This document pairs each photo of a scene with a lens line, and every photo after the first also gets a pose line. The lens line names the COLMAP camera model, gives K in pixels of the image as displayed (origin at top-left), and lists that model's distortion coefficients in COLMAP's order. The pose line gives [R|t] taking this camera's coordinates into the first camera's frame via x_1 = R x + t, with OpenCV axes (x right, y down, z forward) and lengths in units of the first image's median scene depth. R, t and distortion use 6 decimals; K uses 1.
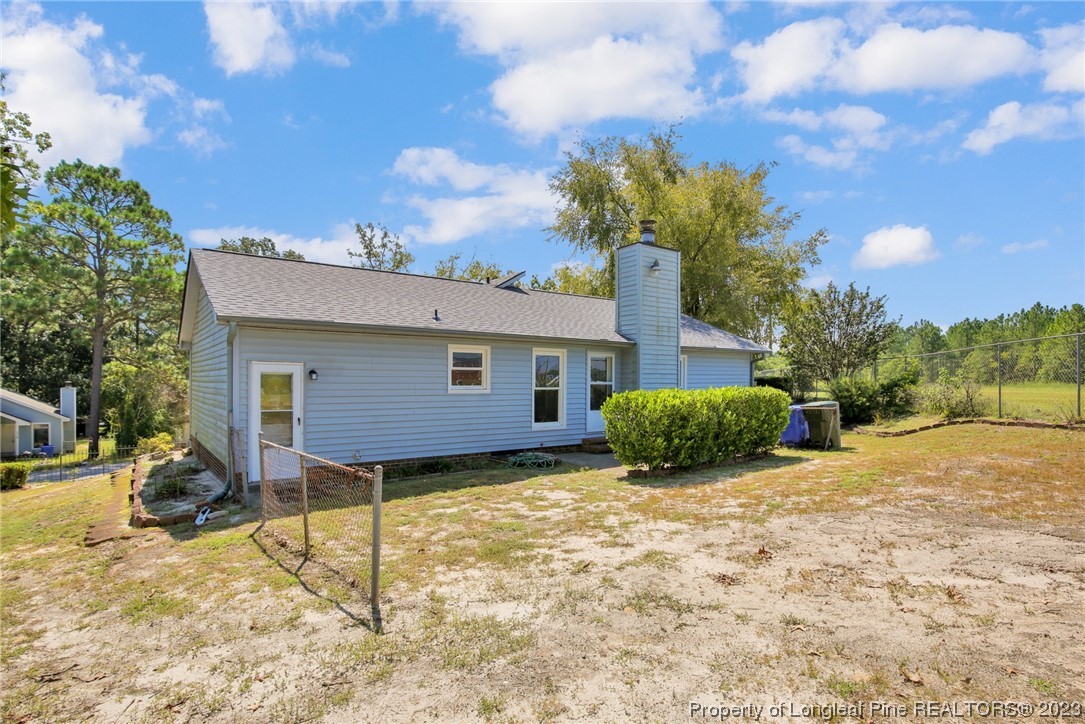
lens RADIAL K [[534.0, 0, 534.2], [0, 534.0, 365.5], [0, 0, 1]] dist [-0.021593, 0.000151]
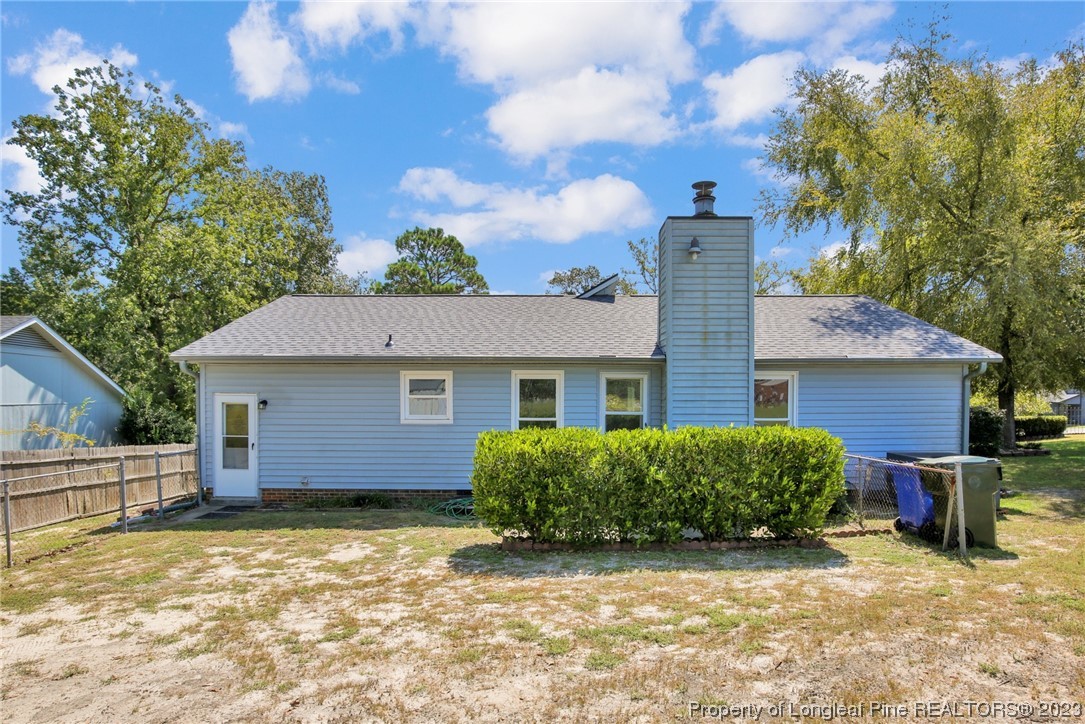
lens RADIAL K [[541.8, 0, 543.7], [0, 541.8, 393.3], [0, 0, 1]] dist [-0.030402, -0.000088]
pose [[0.808326, -0.003088, -0.588726, 0.557234], [0.017574, 0.999667, 0.018886, -0.013311], [0.588472, -0.025612, 0.808112, 0.355845]]
